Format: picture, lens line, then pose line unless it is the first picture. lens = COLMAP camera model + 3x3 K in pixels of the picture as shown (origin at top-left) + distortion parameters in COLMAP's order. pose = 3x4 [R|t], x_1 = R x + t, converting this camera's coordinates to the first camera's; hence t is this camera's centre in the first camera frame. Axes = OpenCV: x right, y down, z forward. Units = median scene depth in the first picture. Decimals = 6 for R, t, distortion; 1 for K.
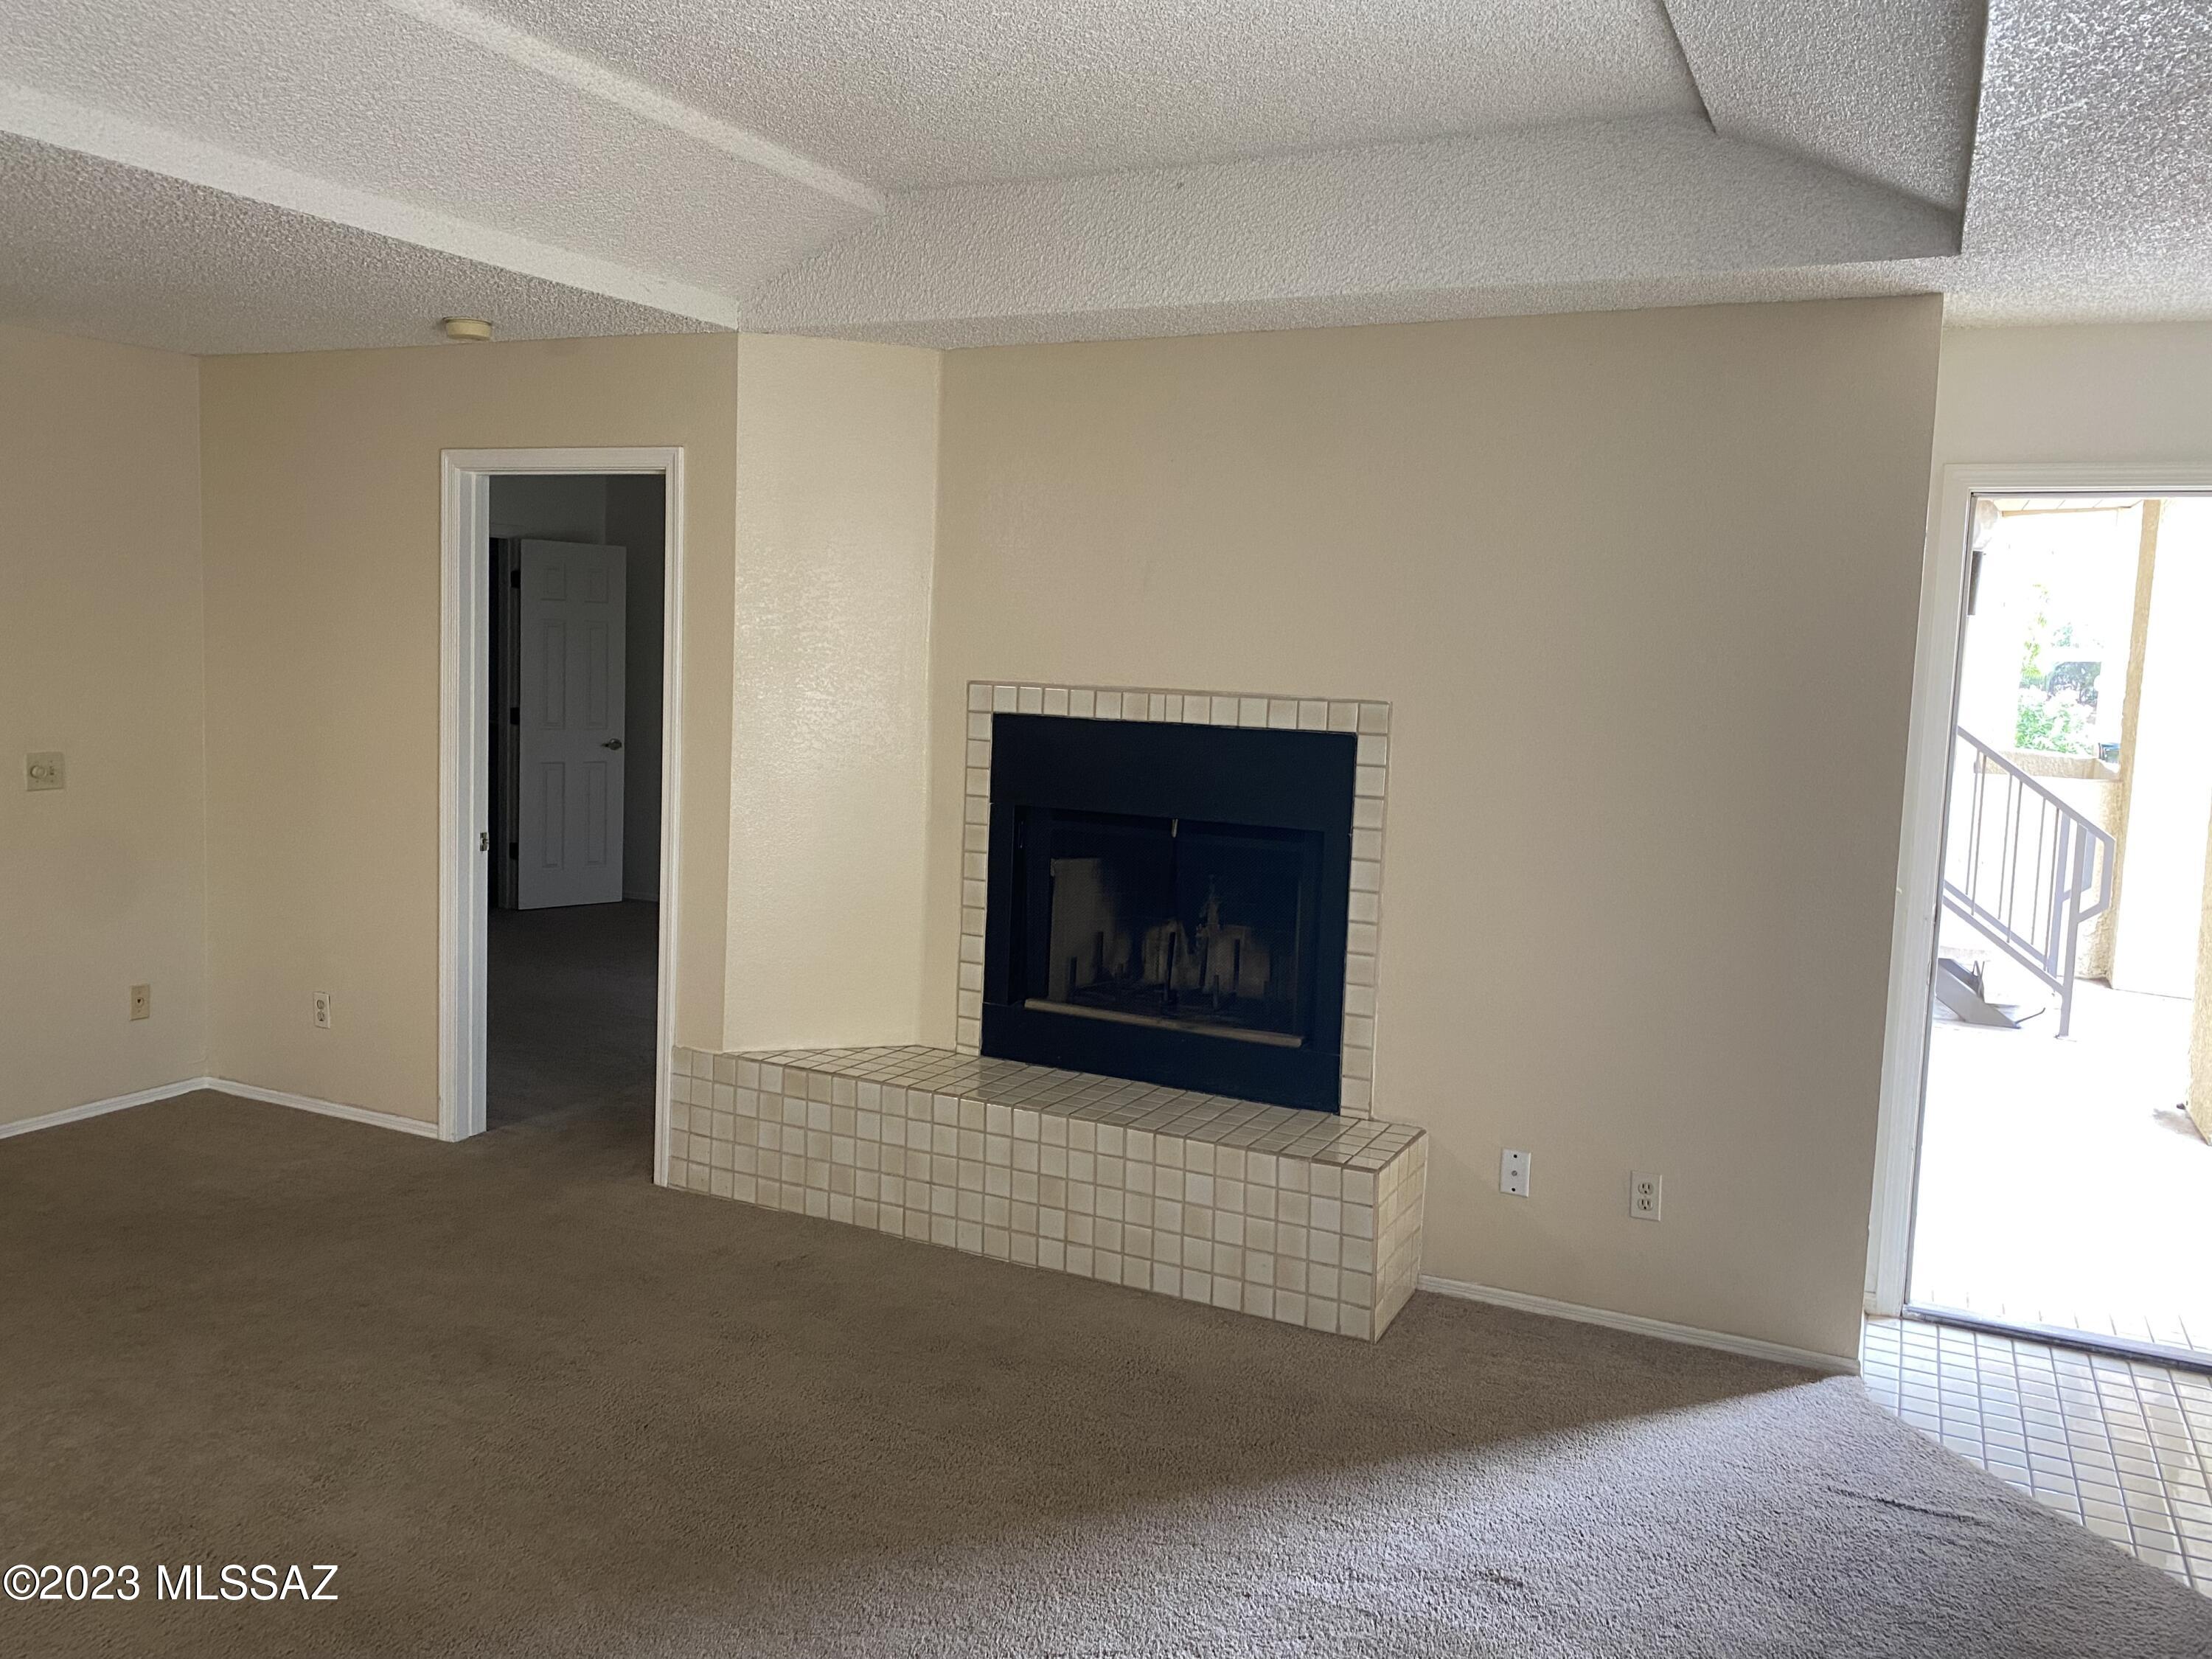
lens RADIAL K [[1699.6, 0, 1091.2], [0, 1699.6, 778.4], [0, 0, 1]] dist [0.035697, -0.050922]
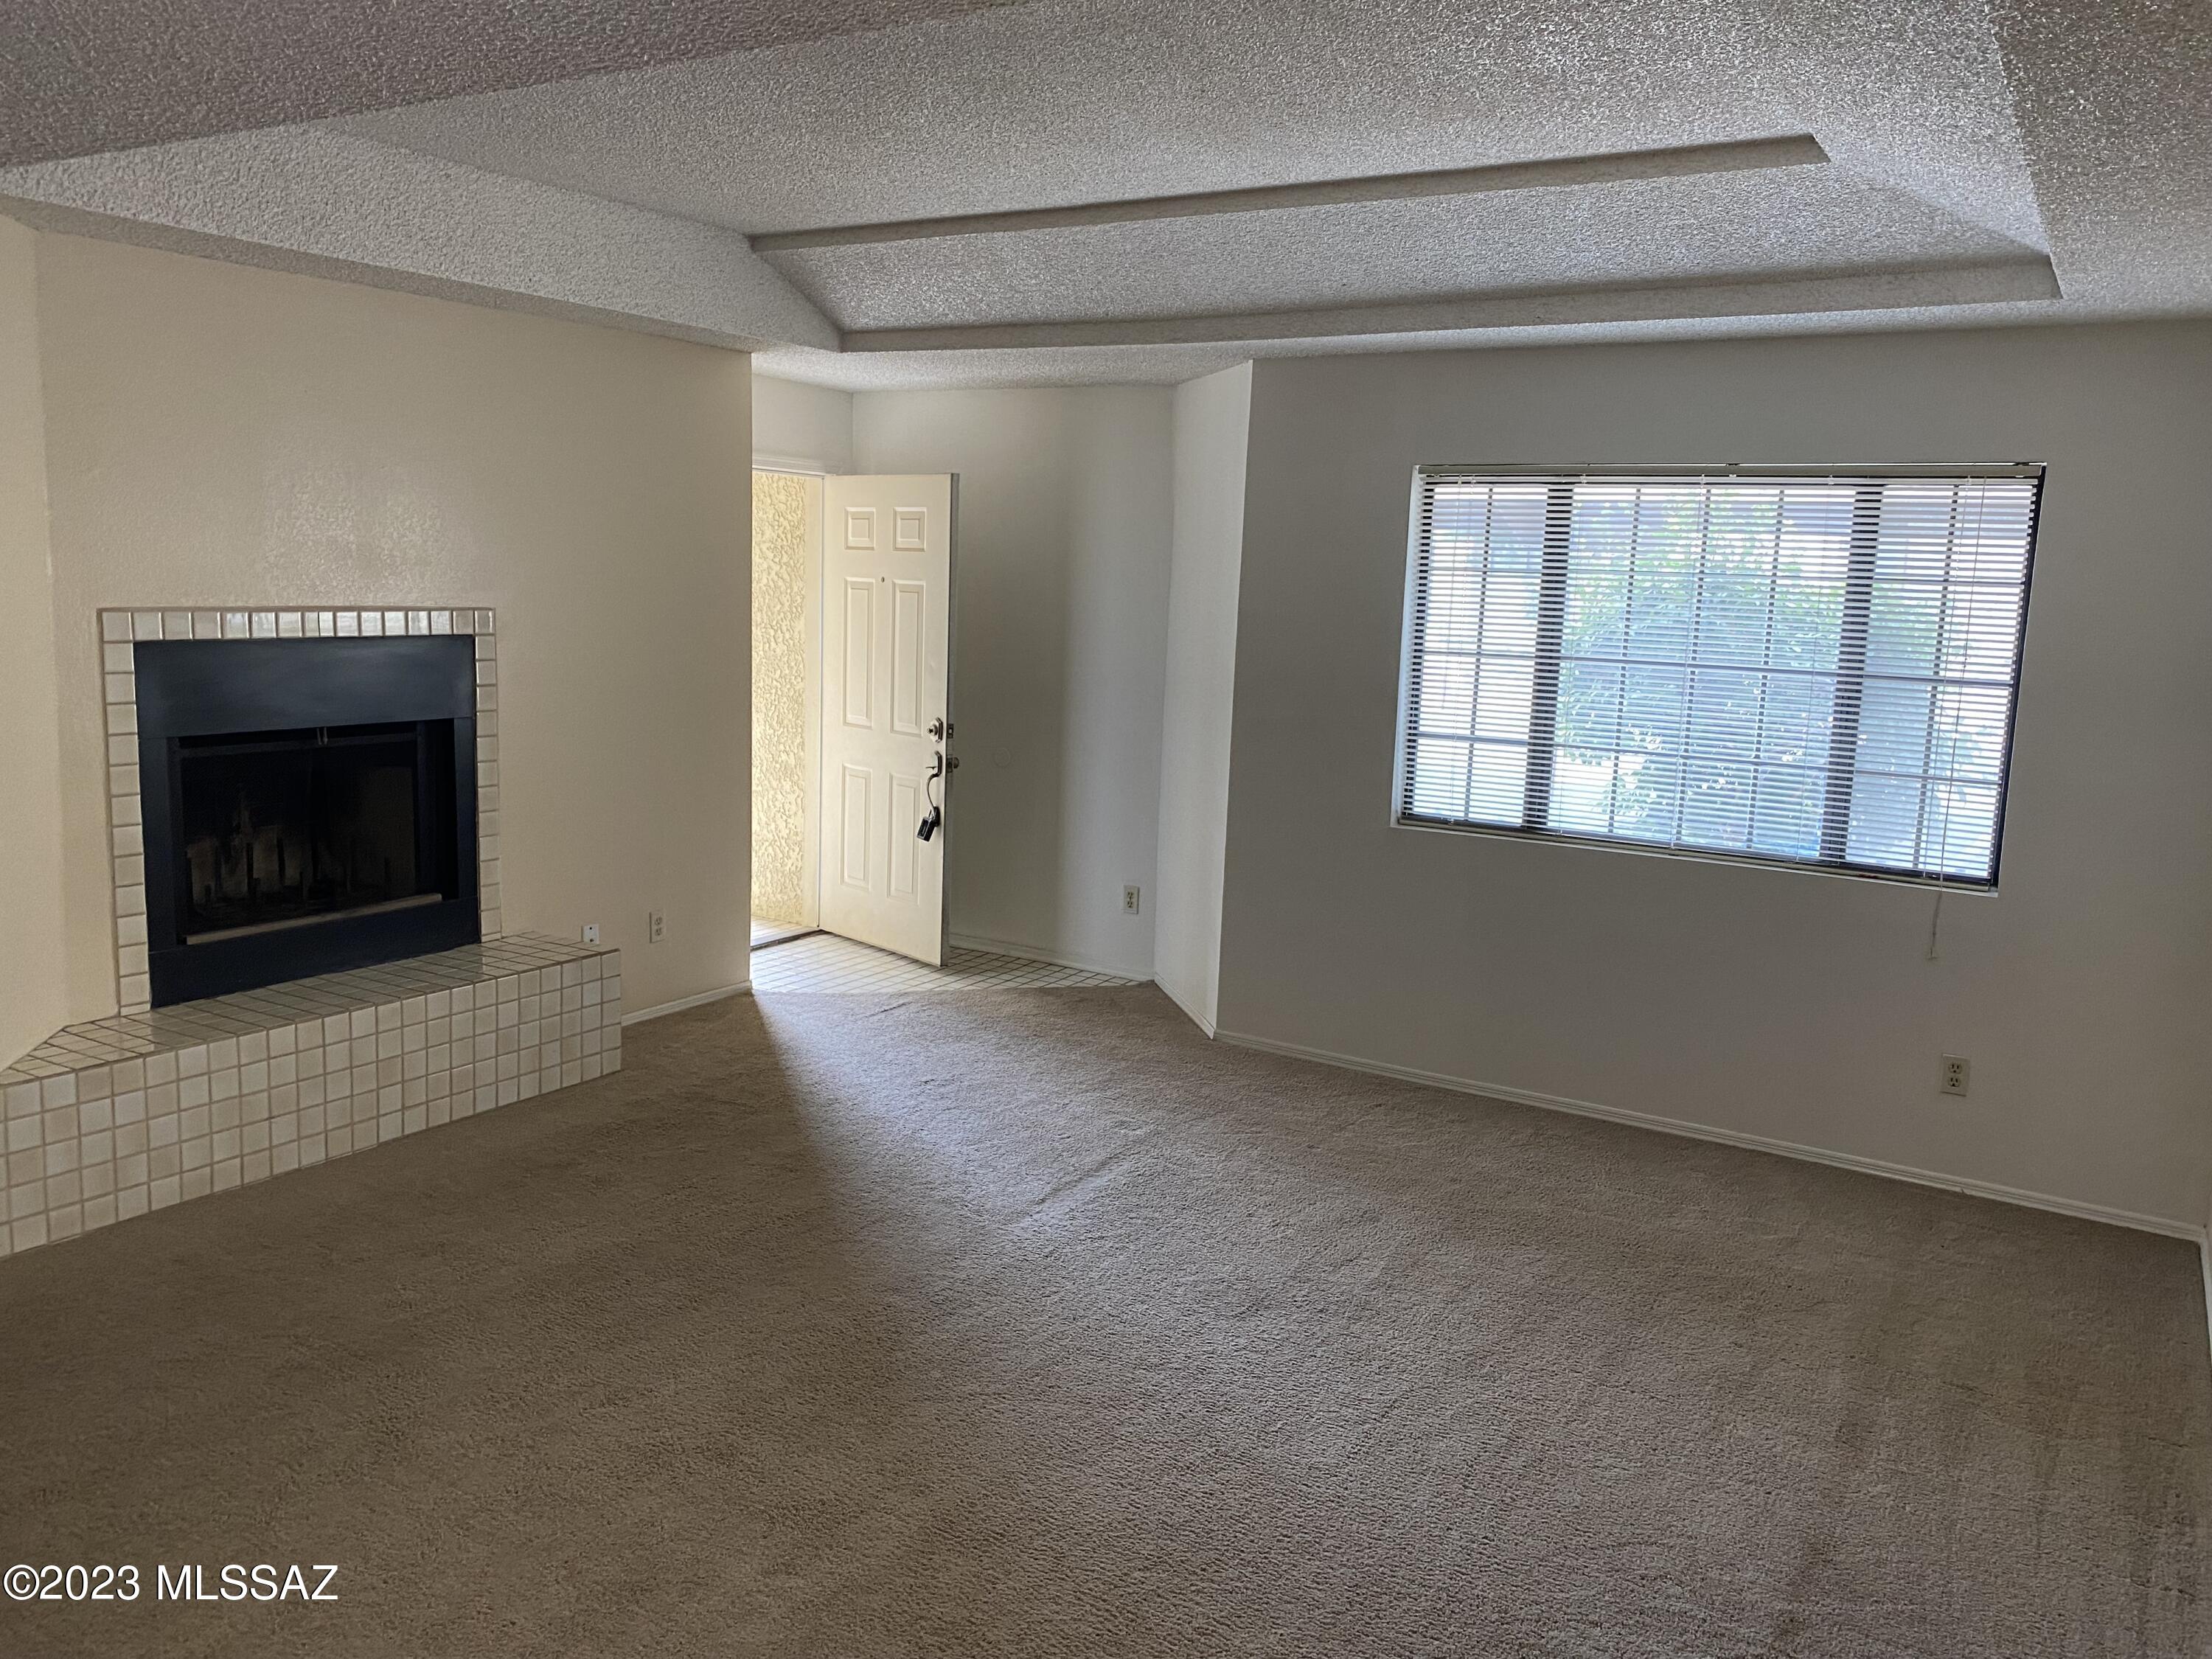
lens RADIAL K [[1699.6, 0, 1093.5], [0, 1699.6, 840.5], [0, 0, 1]] dist [0.035697, -0.050922]
pose [[0.087273, -0.186992, 0.978477, -1.059735], [0.053991, 0.981669, 0.182787, -0.083367], [-0.994720, 0.036876, 0.095769, 0.443140]]
